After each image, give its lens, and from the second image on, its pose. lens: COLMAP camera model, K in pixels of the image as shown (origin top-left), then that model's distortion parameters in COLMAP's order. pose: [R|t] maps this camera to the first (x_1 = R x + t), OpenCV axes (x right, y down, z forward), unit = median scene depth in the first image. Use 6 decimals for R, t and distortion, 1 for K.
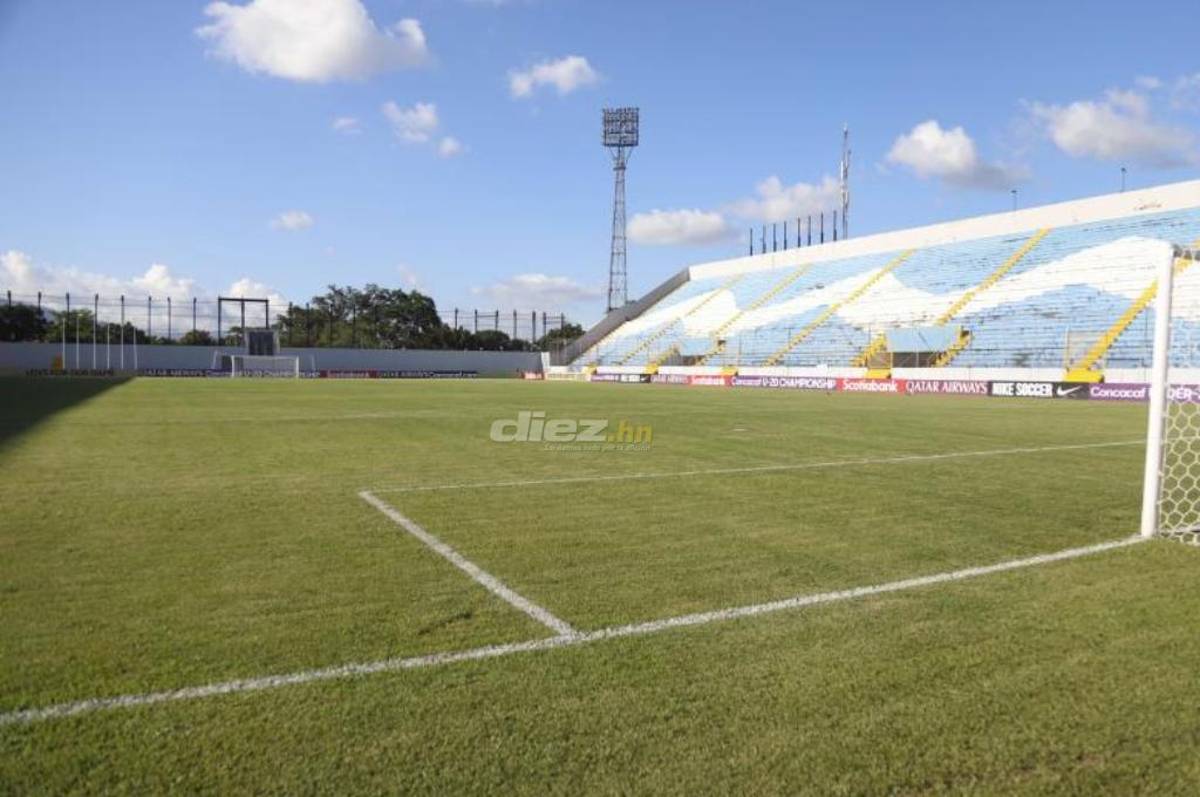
lens RADIAL K [[854.6, 0, 632.8], [0, 854.6, 405.2], [0, 0, 1]] dist [-0.116468, 0.075494]
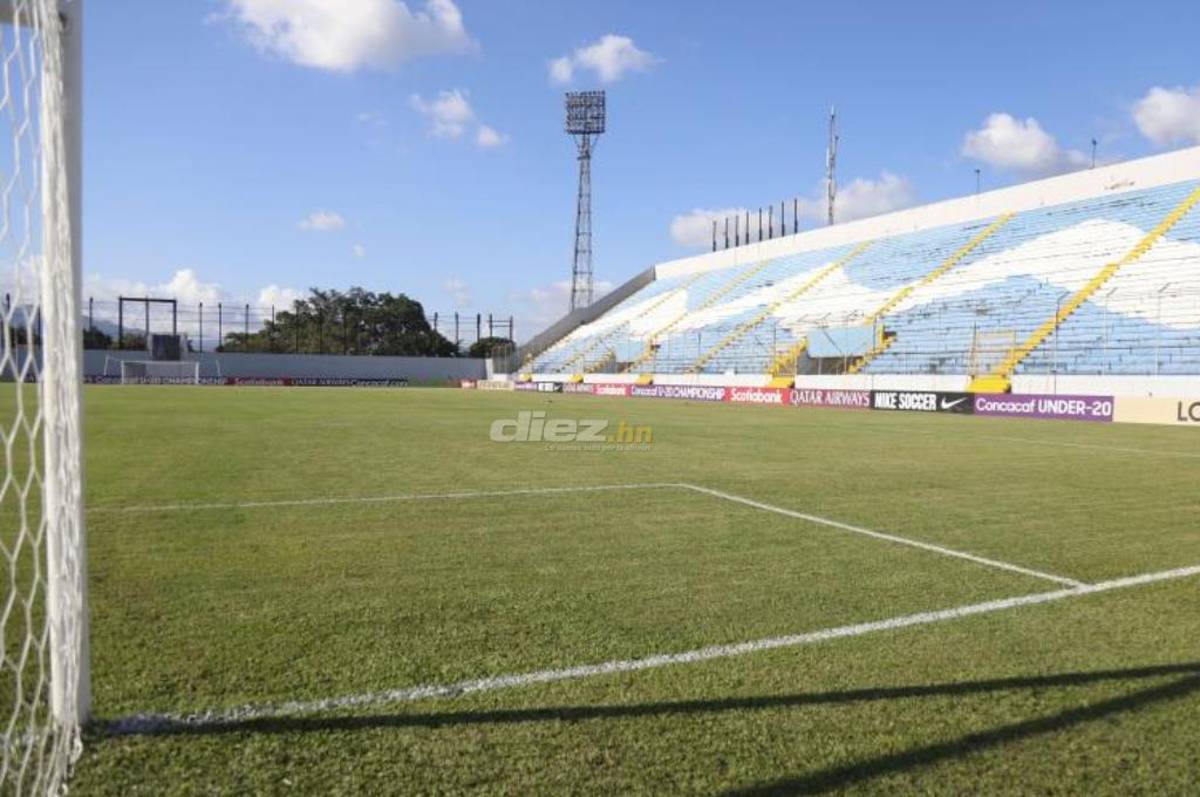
lens RADIAL K [[889.1, 0, 656.5], [0, 889.1, 420.4], [0, 0, 1]] dist [-0.119692, 0.085063]
pose [[0.999581, 0.006224, -0.028254, 0.162792], [-0.006120, 0.999974, 0.003737, -0.001420], [0.028276, -0.003563, 0.999594, 0.098312]]
